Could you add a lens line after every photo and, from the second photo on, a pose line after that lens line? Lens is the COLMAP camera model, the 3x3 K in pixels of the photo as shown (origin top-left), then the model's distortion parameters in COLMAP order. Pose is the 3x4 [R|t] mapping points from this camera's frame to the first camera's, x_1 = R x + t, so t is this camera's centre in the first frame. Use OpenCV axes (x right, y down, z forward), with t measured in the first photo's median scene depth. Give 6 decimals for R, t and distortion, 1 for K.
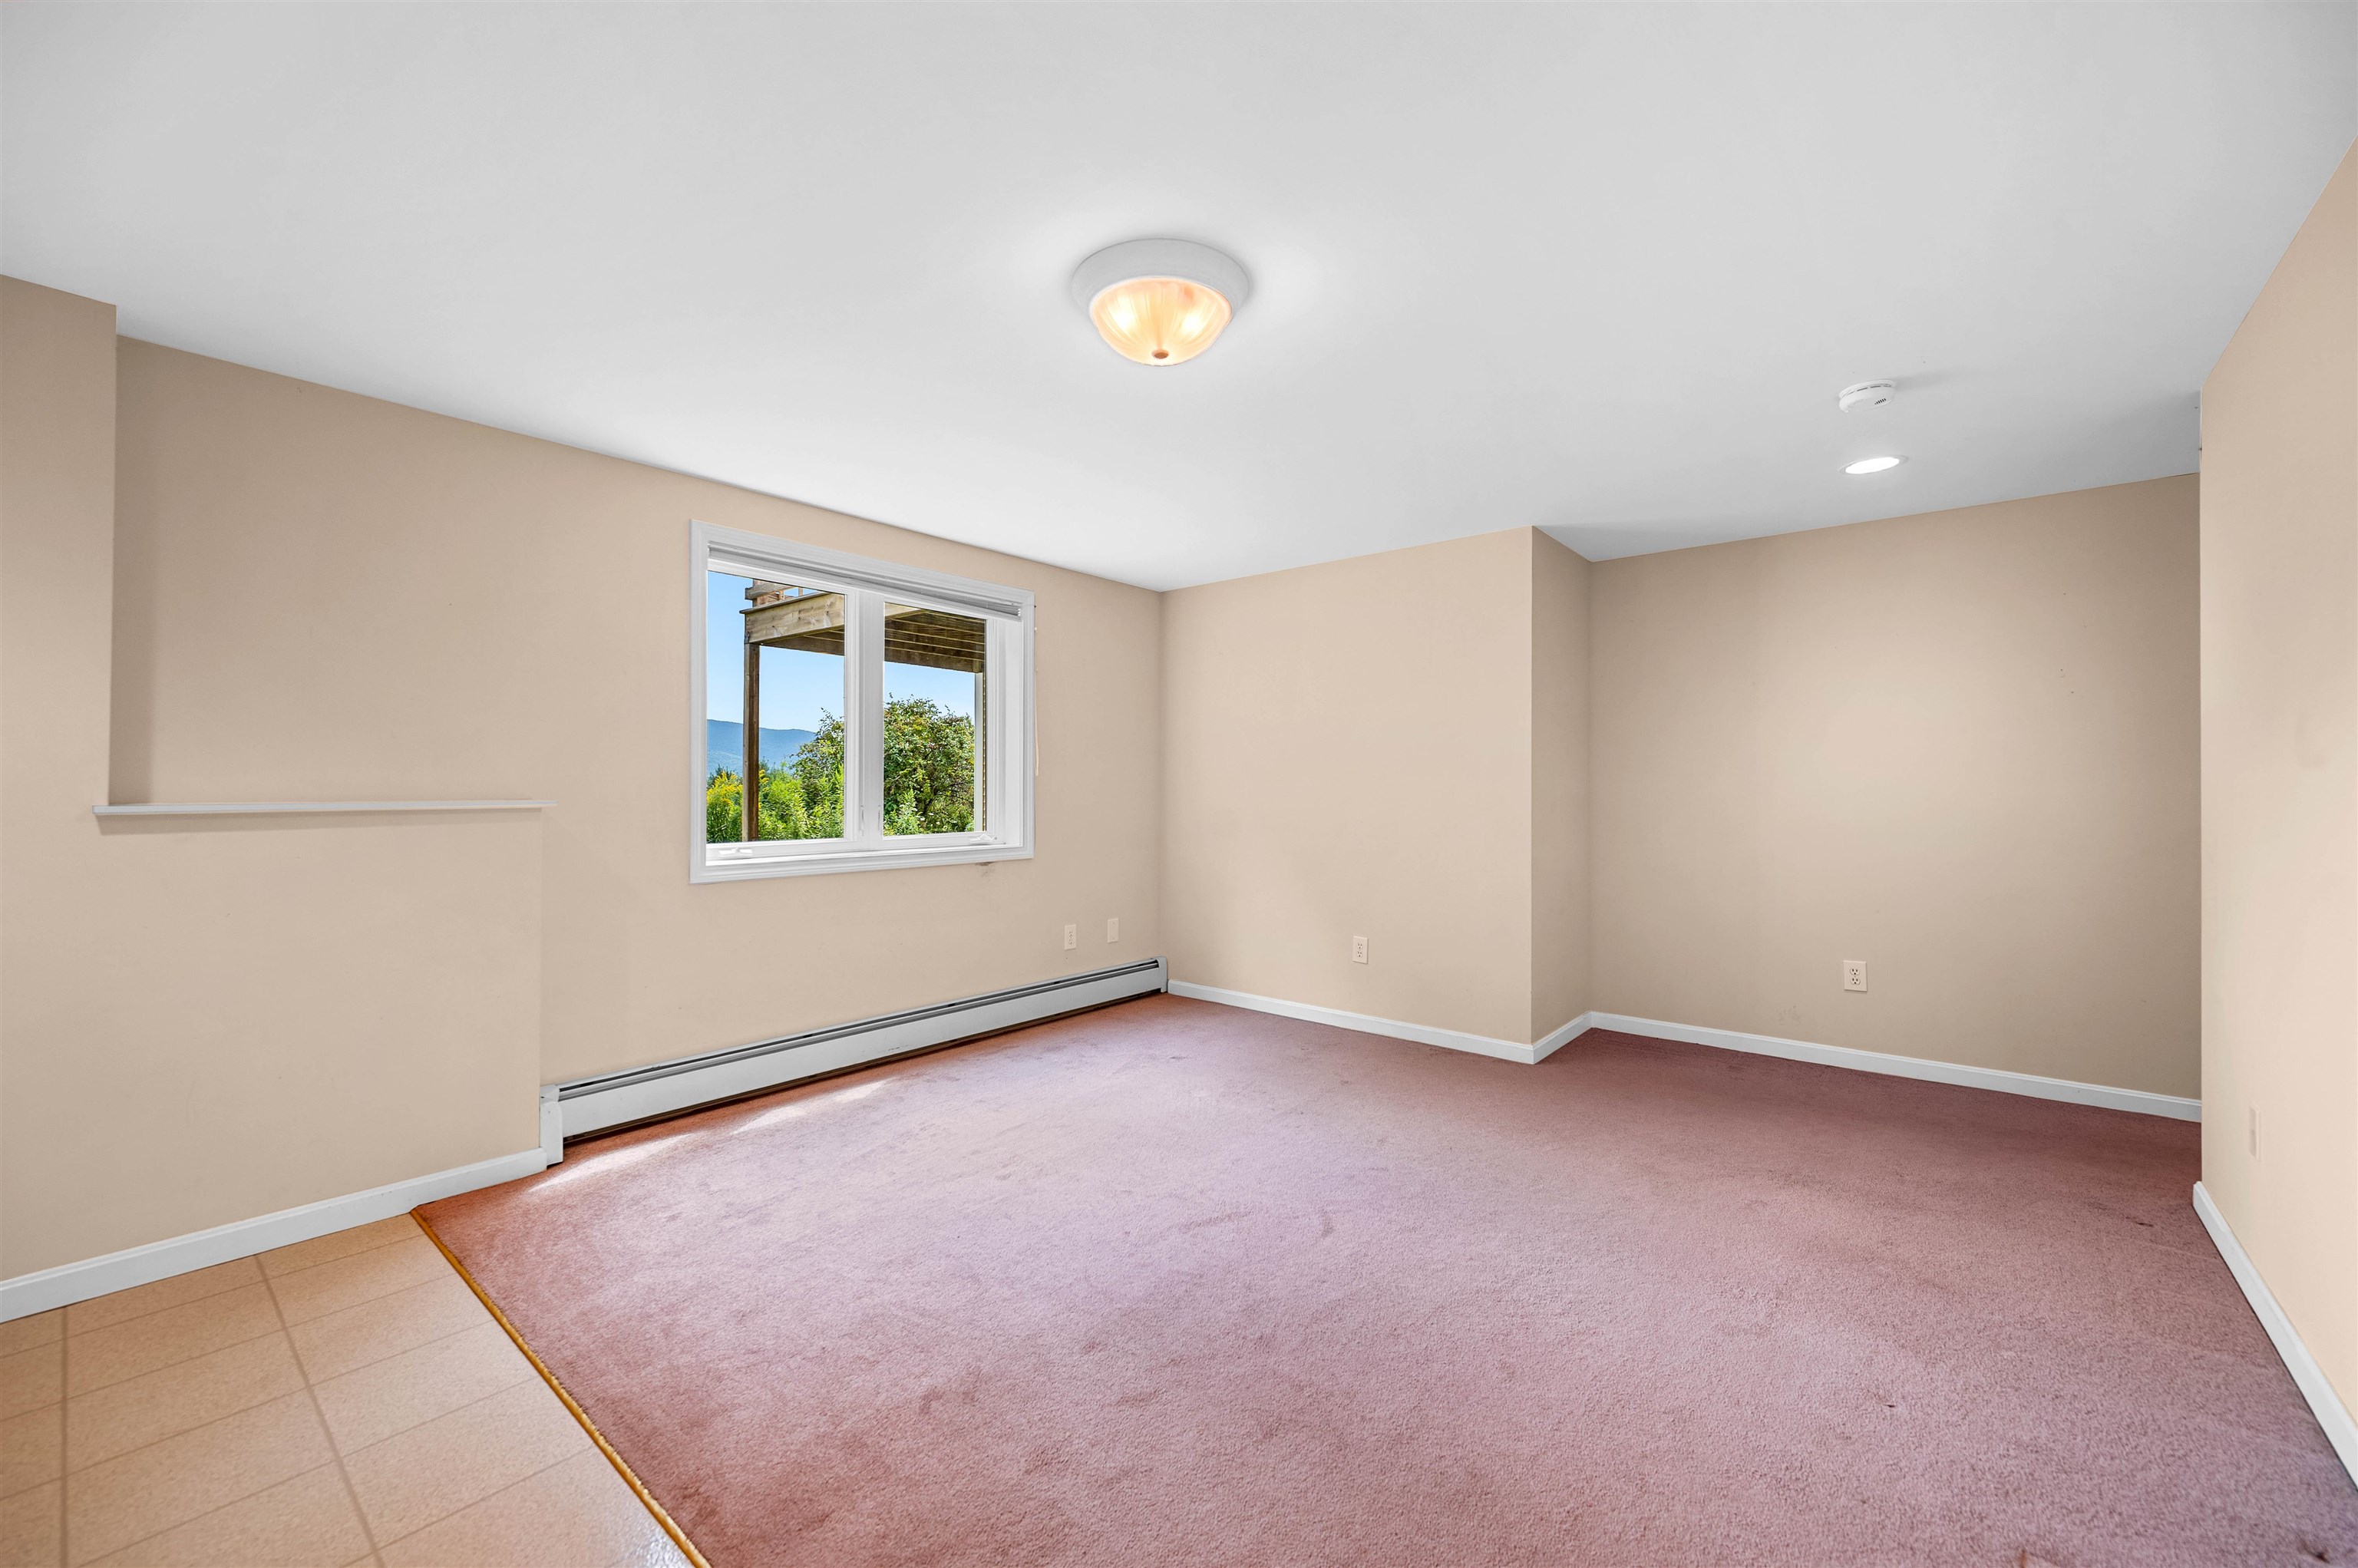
lens RADIAL K [[938.2, 0, 1179.0], [0, 938.2, 784.0], [0, 0, 1]] dist [0.000144, 0.000368]
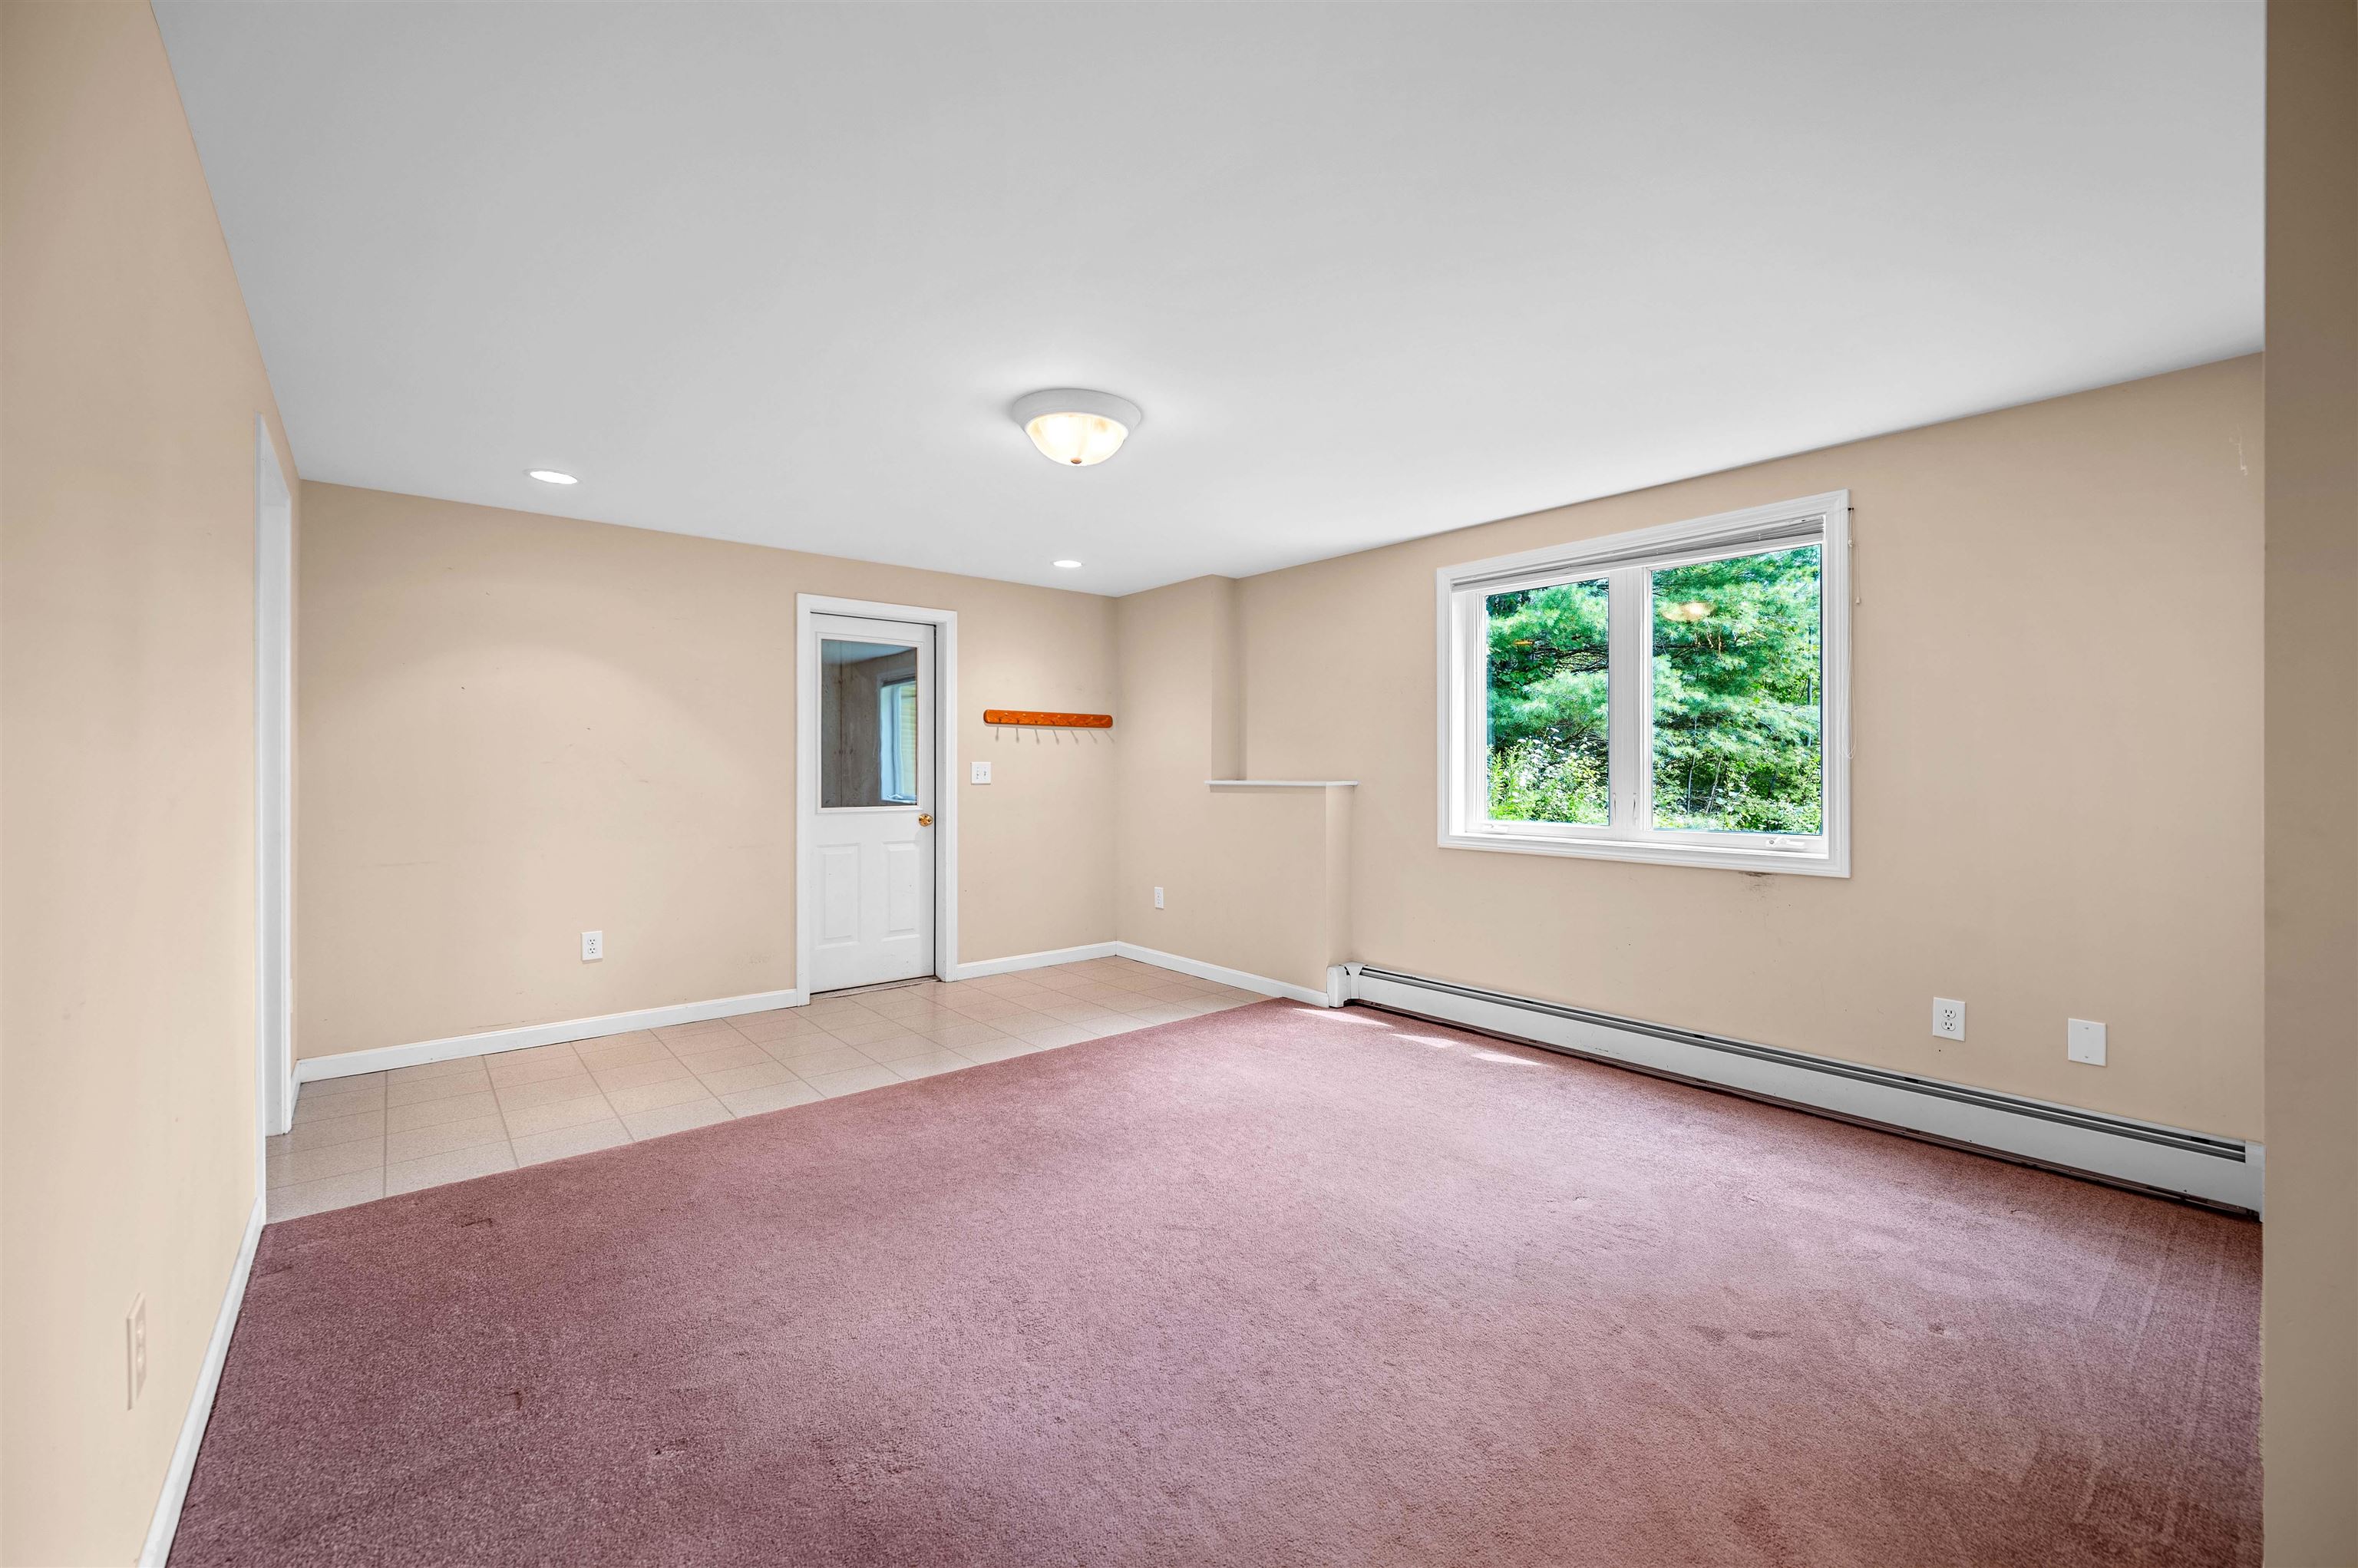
lens RADIAL K [[948.1, 0, 1170.8], [0, 948.1, 764.0], [0, 0, 1]] dist [0.002501, 0.000075]
pose [[-0.187035, -0.005820, -0.982336, 0.763019], [0.005332, 0.999962, -0.006940, -0.002510], [0.982339, -0.006536, -0.186997, 0.797194]]
